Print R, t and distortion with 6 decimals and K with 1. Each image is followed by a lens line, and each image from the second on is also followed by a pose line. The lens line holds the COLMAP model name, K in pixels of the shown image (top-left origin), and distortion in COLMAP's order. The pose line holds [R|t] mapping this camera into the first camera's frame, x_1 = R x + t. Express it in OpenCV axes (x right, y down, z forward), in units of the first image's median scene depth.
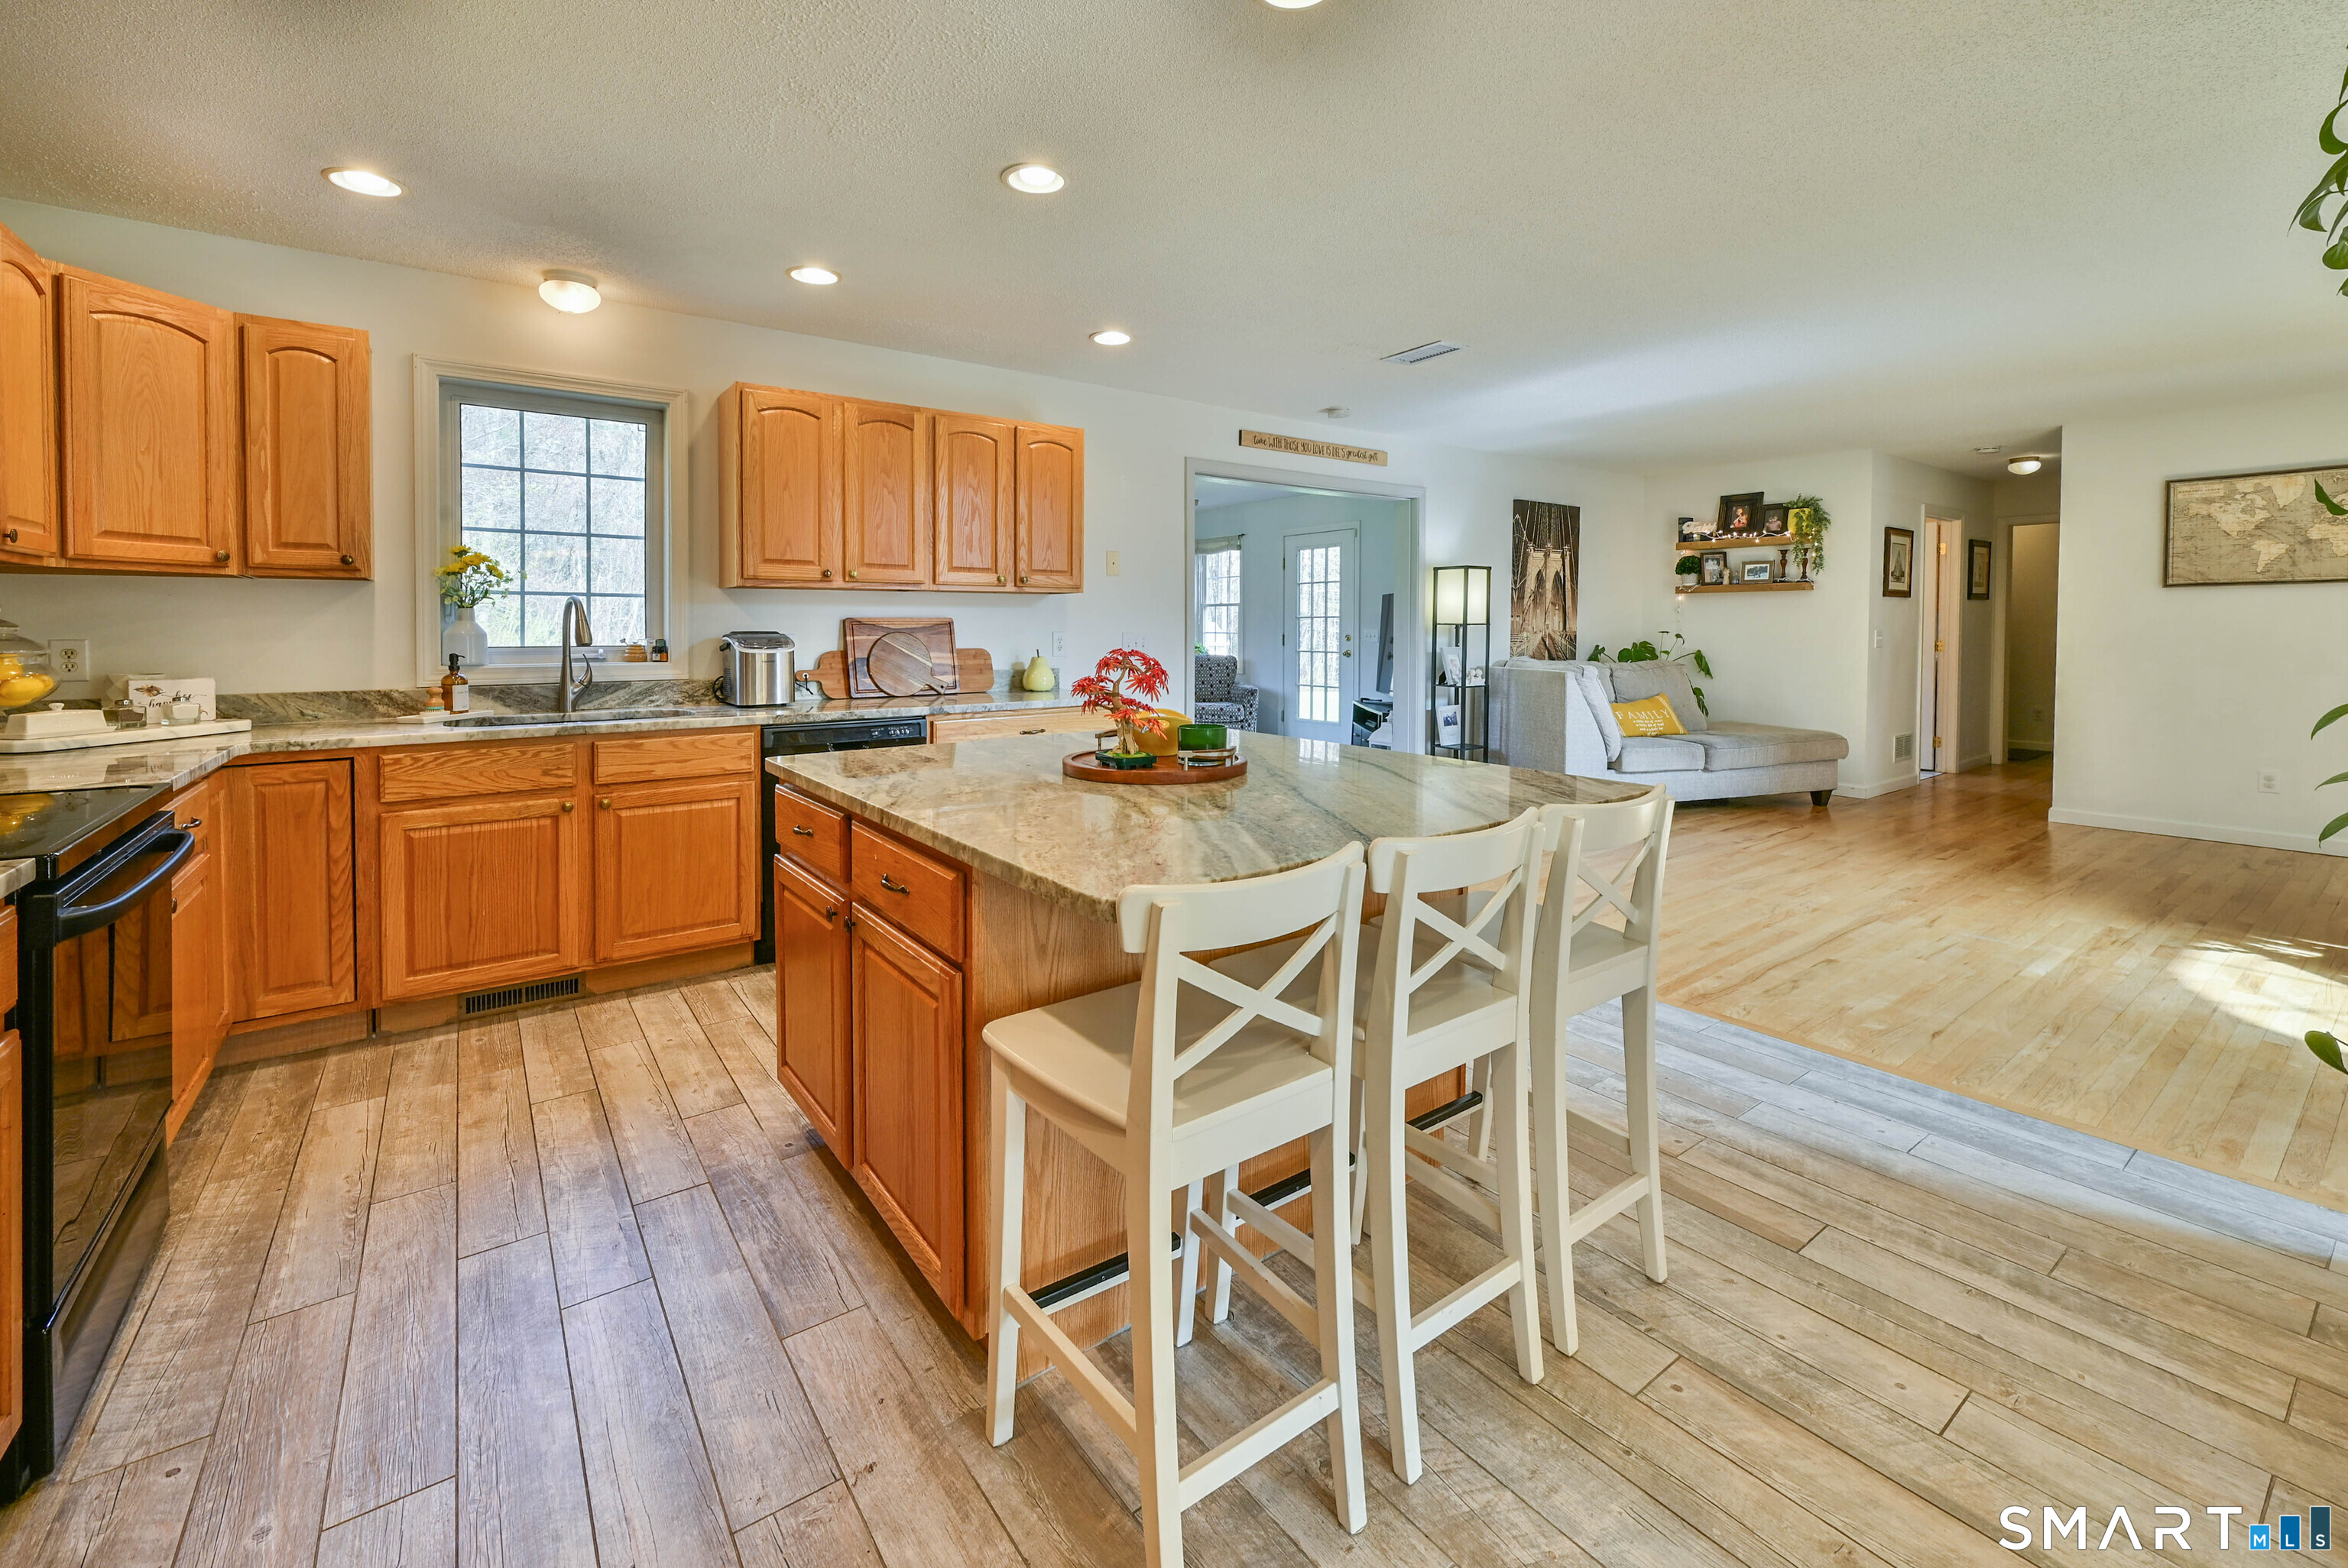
lens RADIAL K [[963.4, 0, 1154.6], [0, 963.4, 652.6], [0, 0, 1]] dist [0.001744, -0.000278]
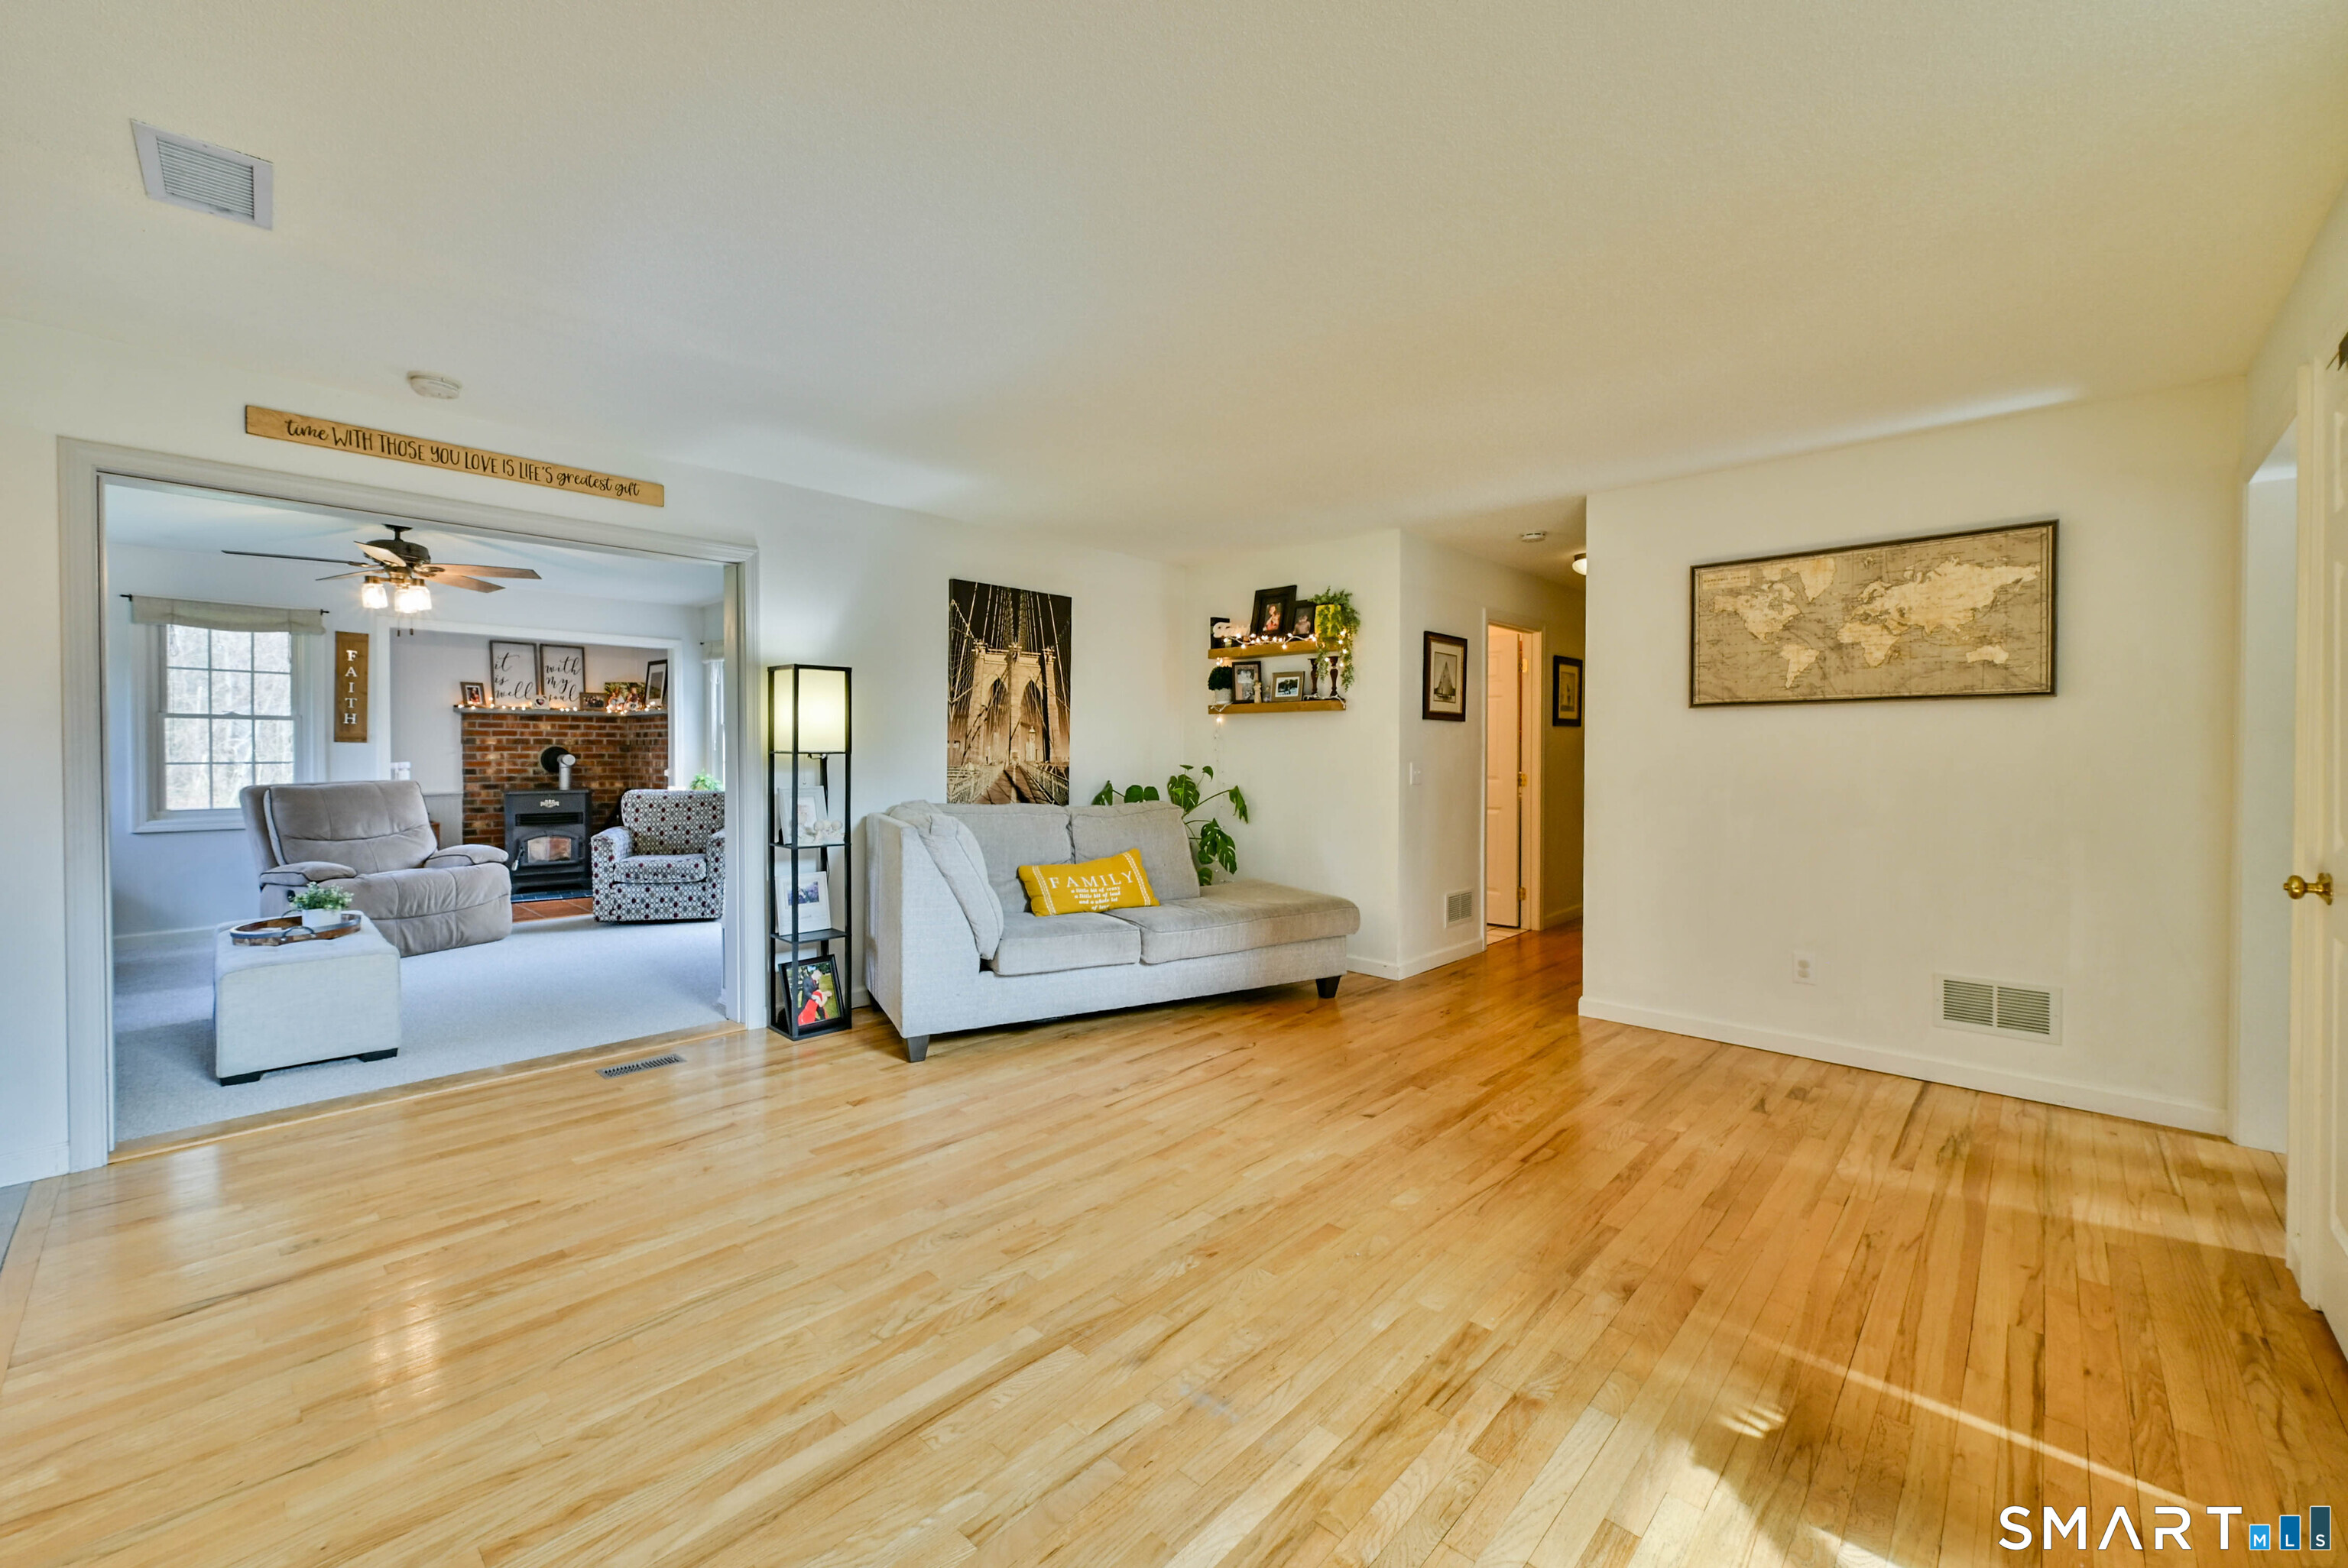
lens RADIAL K [[943.4, 0, 1174.2], [0, 943.4, 763.5], [0, 0, 1]] dist [0.001104, 0.000136]
pose [[0.981864, 0.002559, 0.189568, 0.651869], [0.000512, 0.999869, -0.016150, -0.016215], [-0.189585, 0.015954, 0.981735, 0.452585]]
